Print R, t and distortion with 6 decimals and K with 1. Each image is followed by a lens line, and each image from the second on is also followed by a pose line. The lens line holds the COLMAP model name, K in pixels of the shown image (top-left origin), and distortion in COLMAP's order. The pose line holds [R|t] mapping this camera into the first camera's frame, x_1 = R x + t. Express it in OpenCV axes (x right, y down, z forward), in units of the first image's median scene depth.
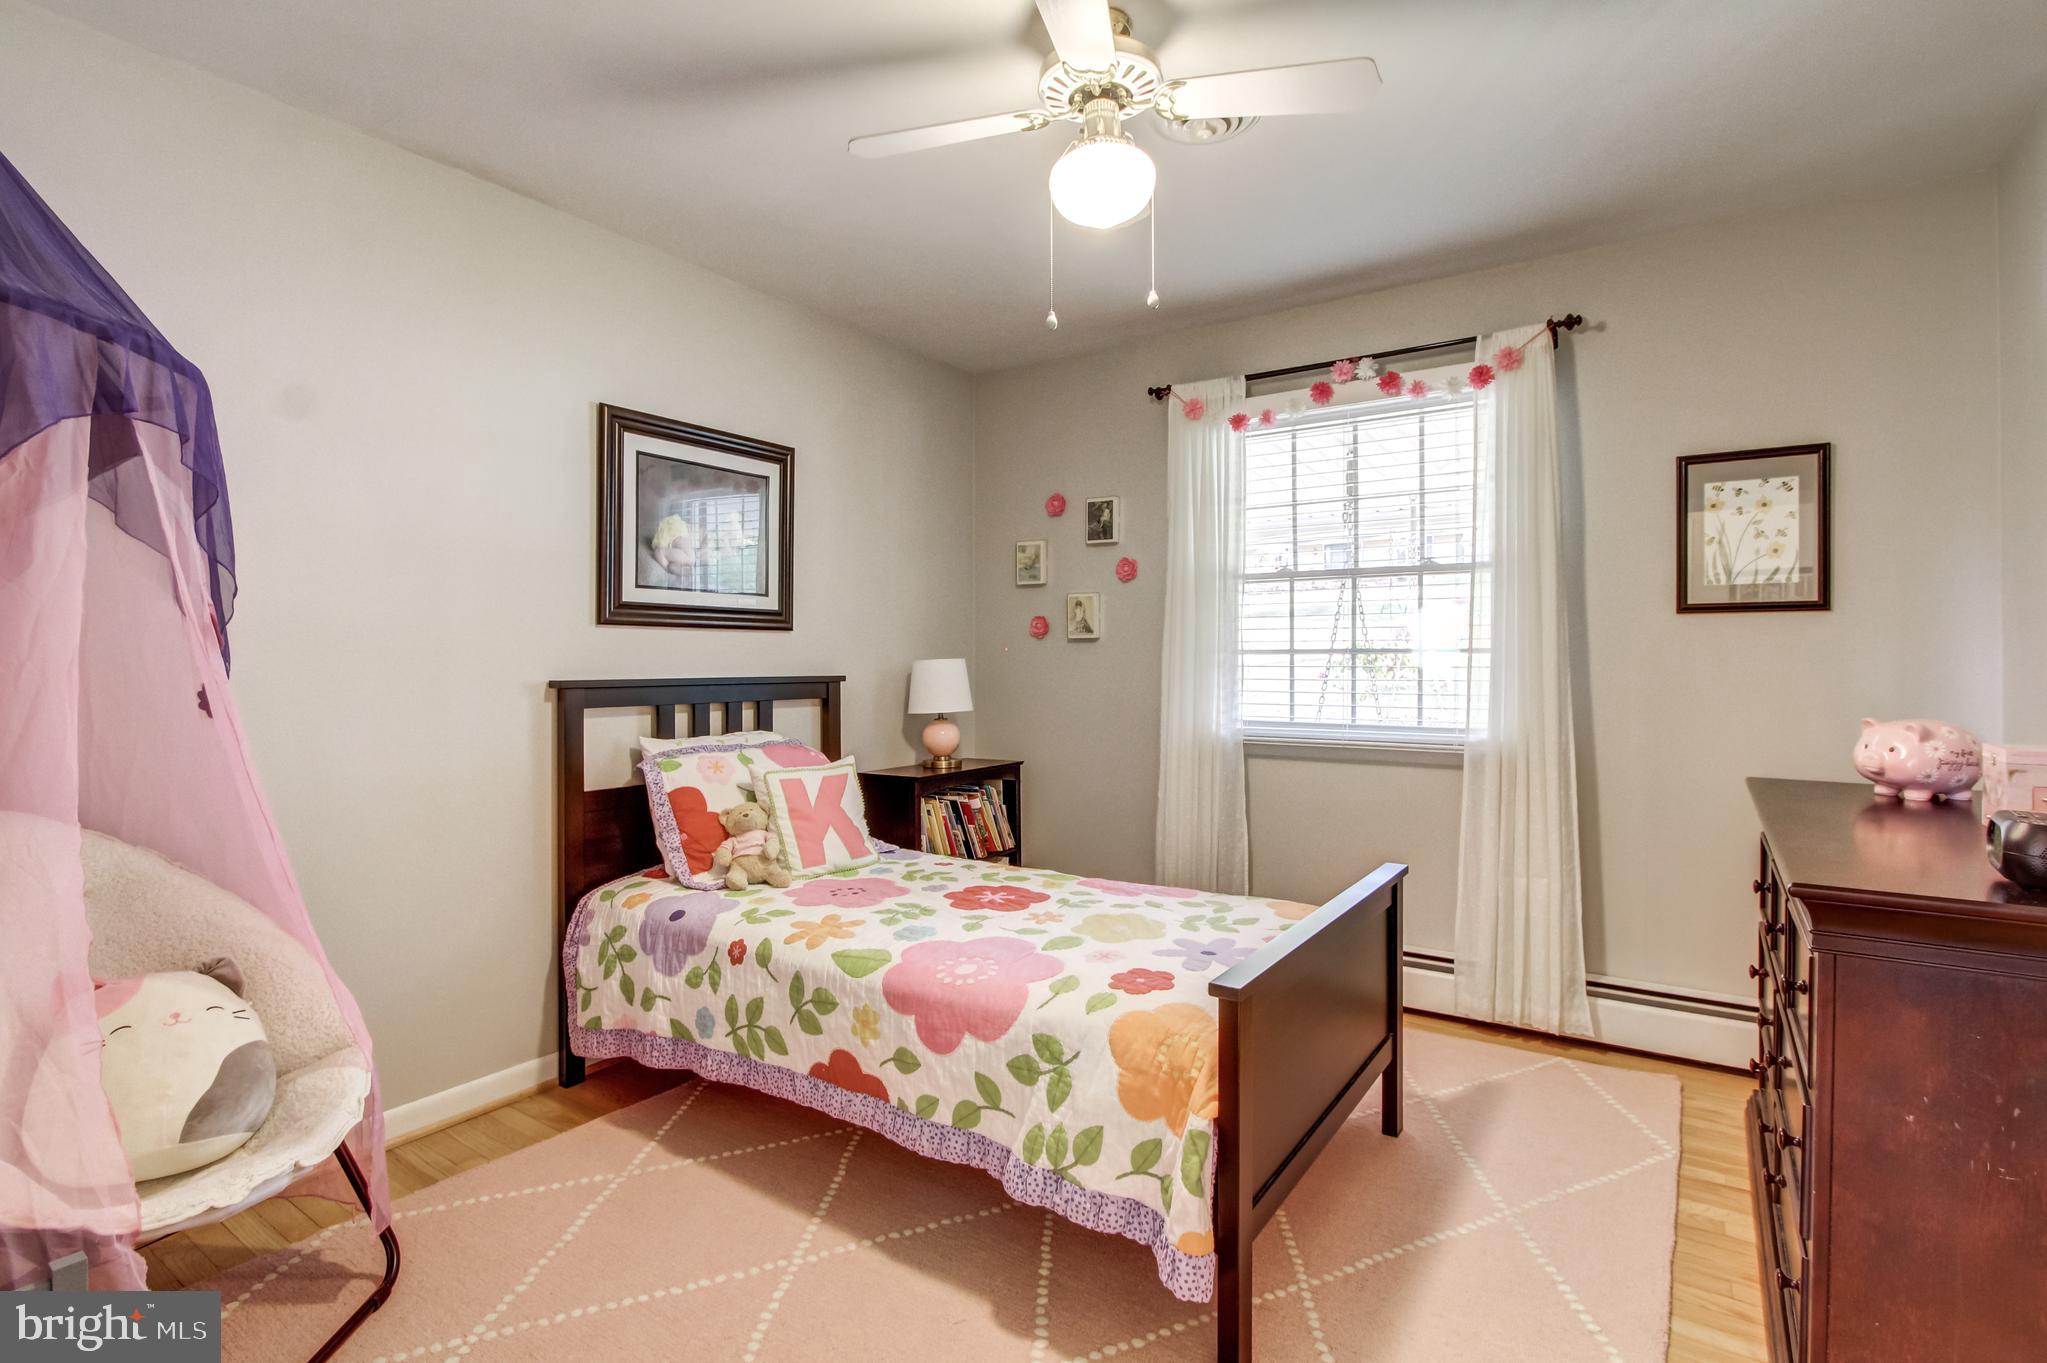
lens RADIAL K [[962.9, 0, 1026.0], [0, 962.9, 669.3], [0, 0, 1]] dist [-0.018917, 0.001922]
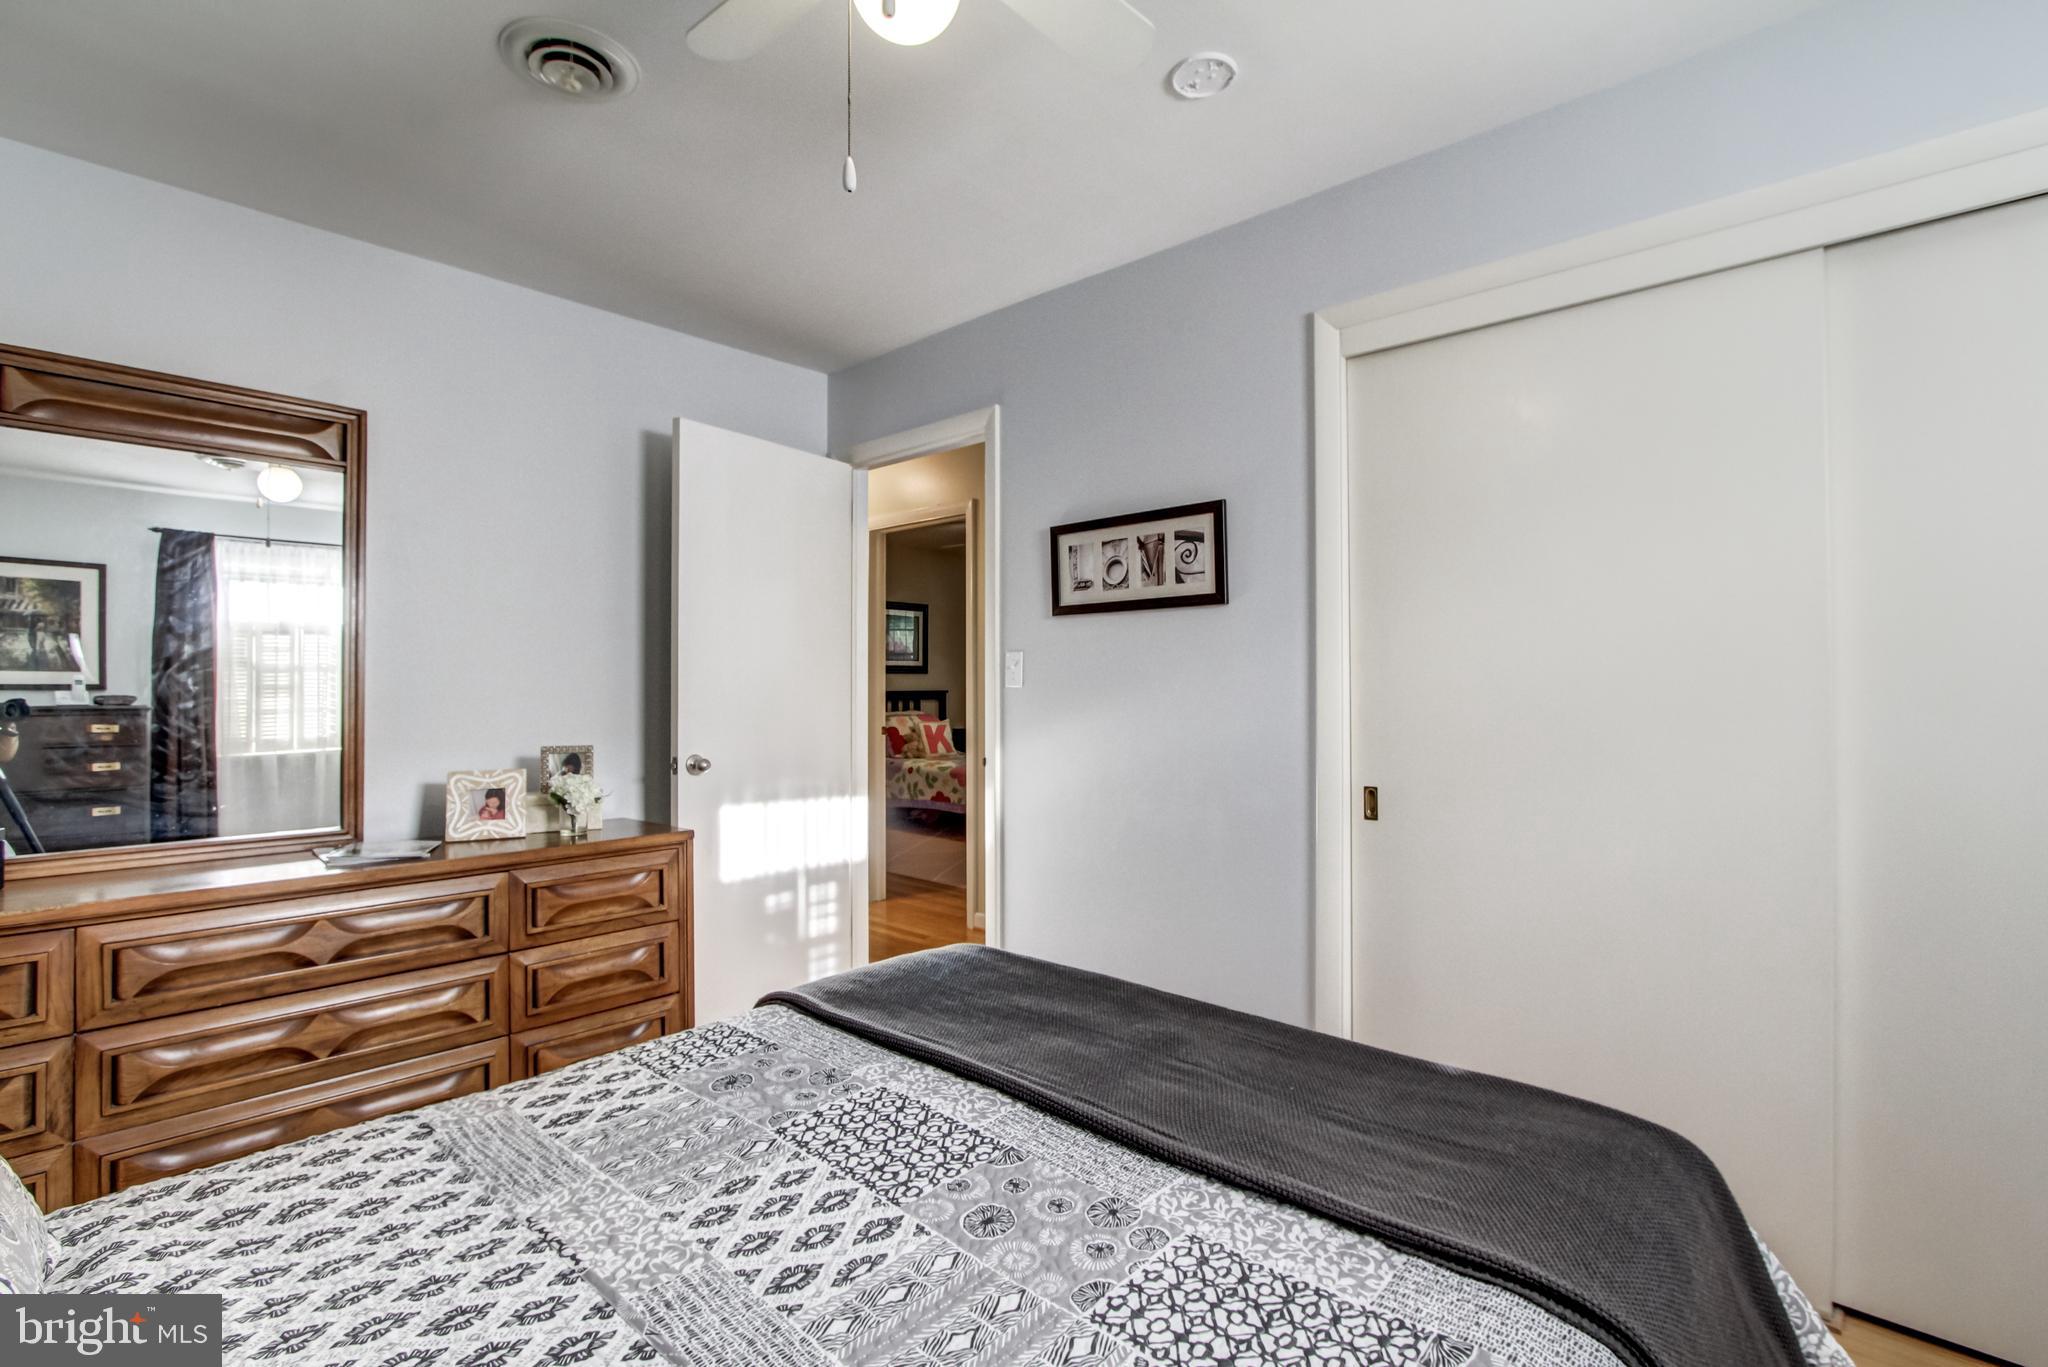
lens RADIAL K [[963.4, 0, 1021.9], [0, 963.4, 683.2], [0, 0, 1]] dist [-0.018917, 0.001922]
pose [[0.988465, -0.003193, -0.151413, 0.446409], [0.001689, 0.999948, -0.010061, 0.015400], [0.151437, 0.009689, 0.988419, -1.703634]]
